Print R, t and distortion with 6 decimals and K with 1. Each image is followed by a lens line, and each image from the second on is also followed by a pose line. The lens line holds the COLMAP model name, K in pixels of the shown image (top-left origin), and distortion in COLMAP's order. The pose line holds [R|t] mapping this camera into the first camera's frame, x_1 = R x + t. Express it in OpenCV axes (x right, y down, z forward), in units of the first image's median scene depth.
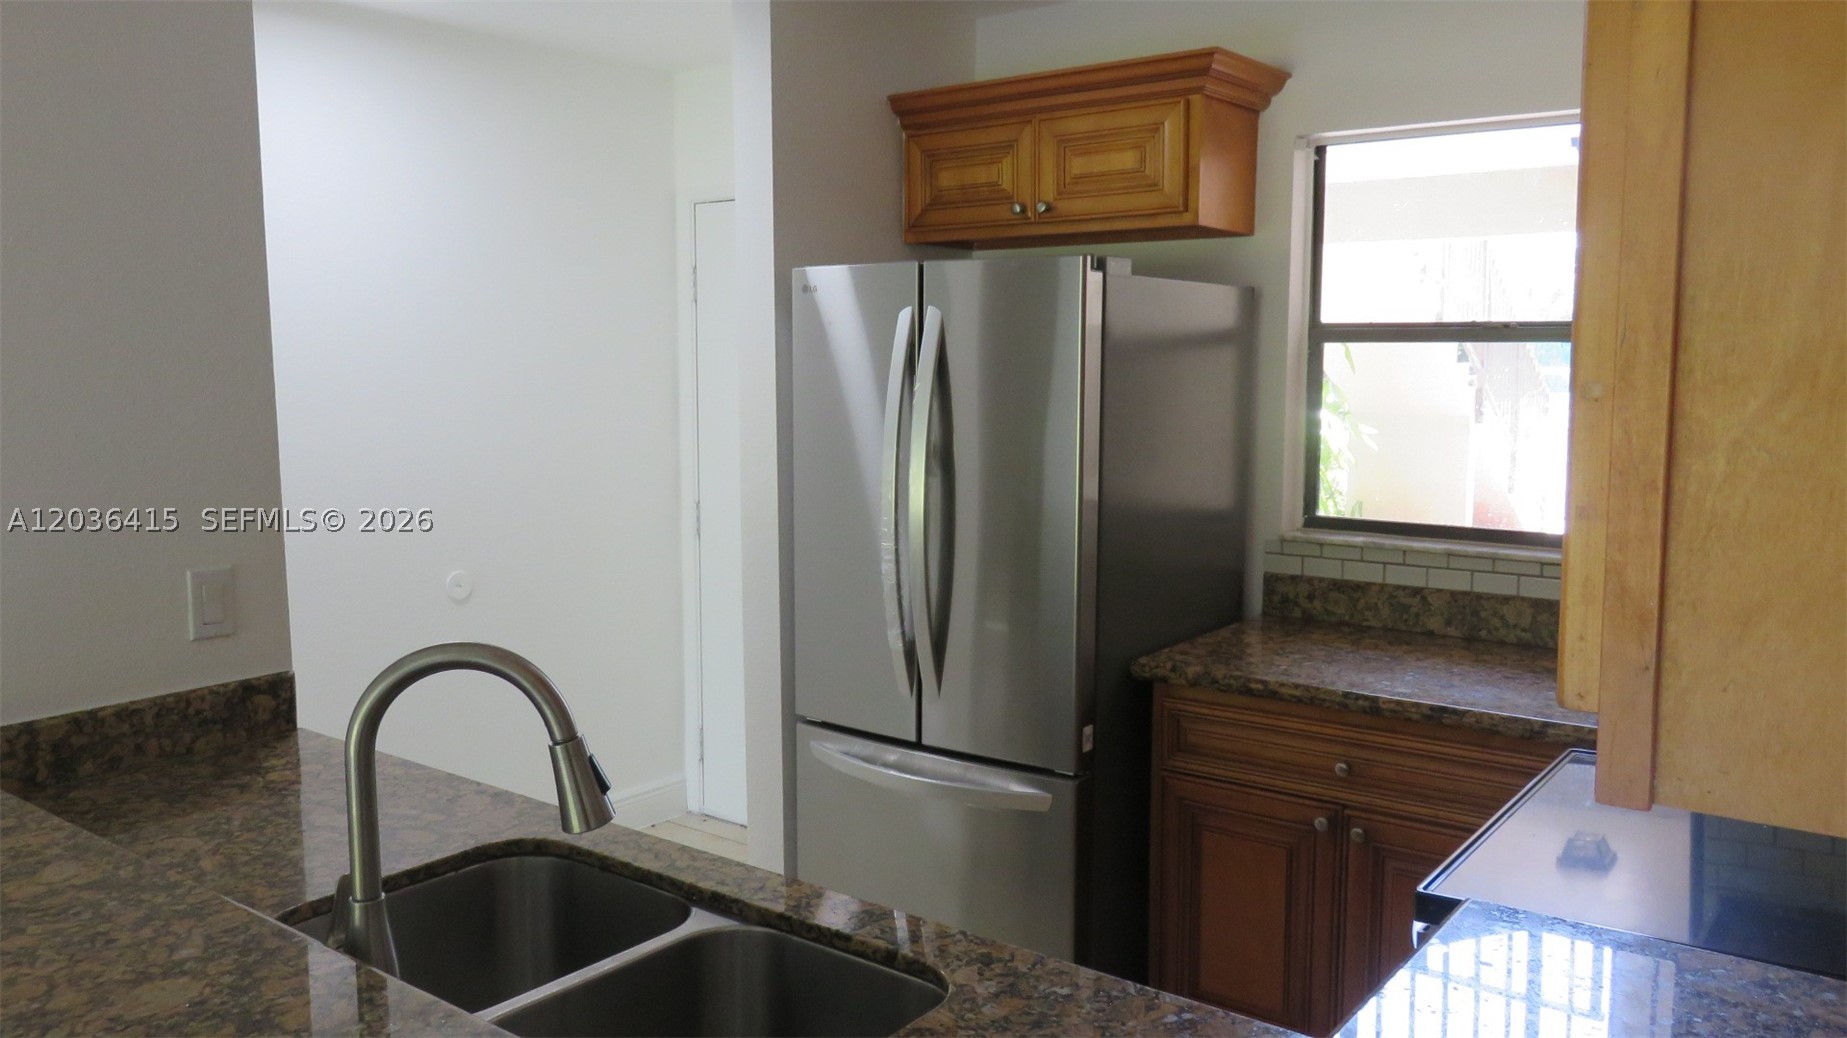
lens RADIAL K [[1415.8, 0, 921.6], [0, 1415.8, 513.8], [0, 0, 1]] dist [0.008167, 0.004271]
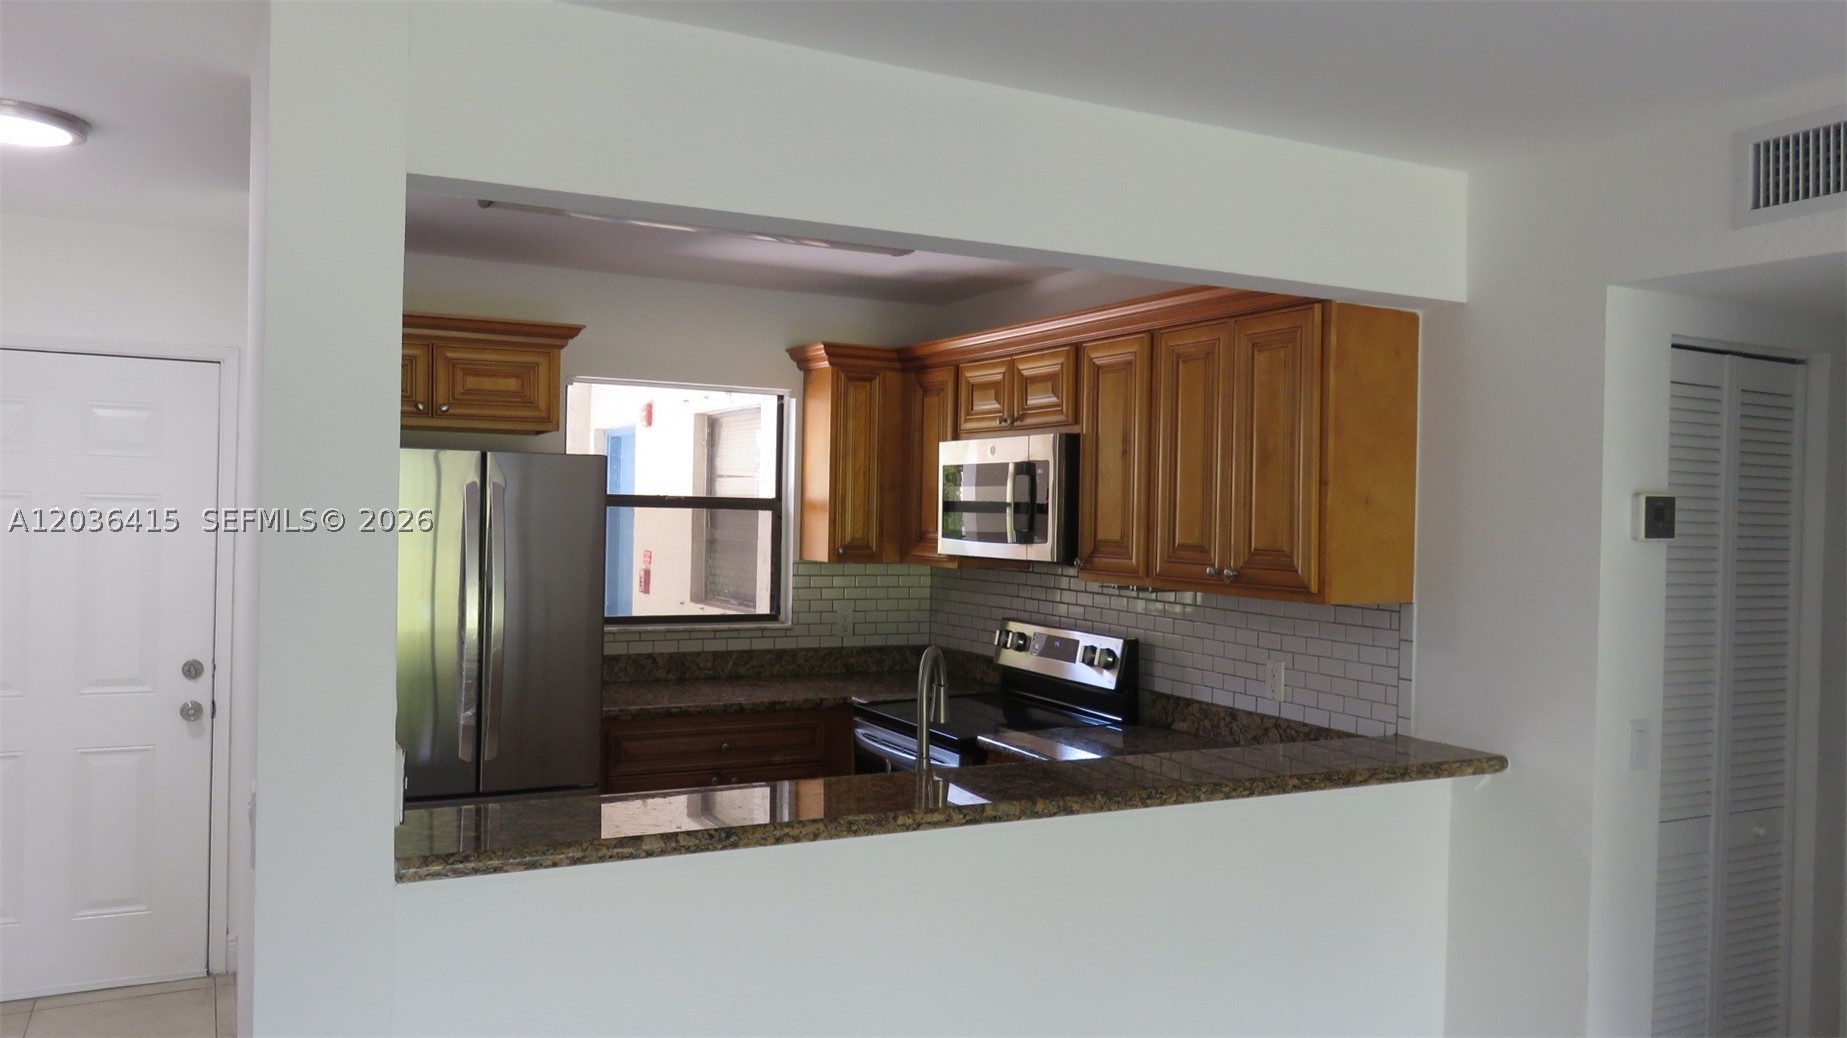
lens RADIAL K [[1415.8, 0, 925.3], [0, 1415.8, 515.5], [0, 0, 1]] dist [0.008167, 0.004271]
pose [[0.431316, -0.000113, 0.902201, -1.024651], [0.083076, 0.995756, -0.039591, -0.017093], [-0.898368, 0.092027, 0.429495, -0.019916]]
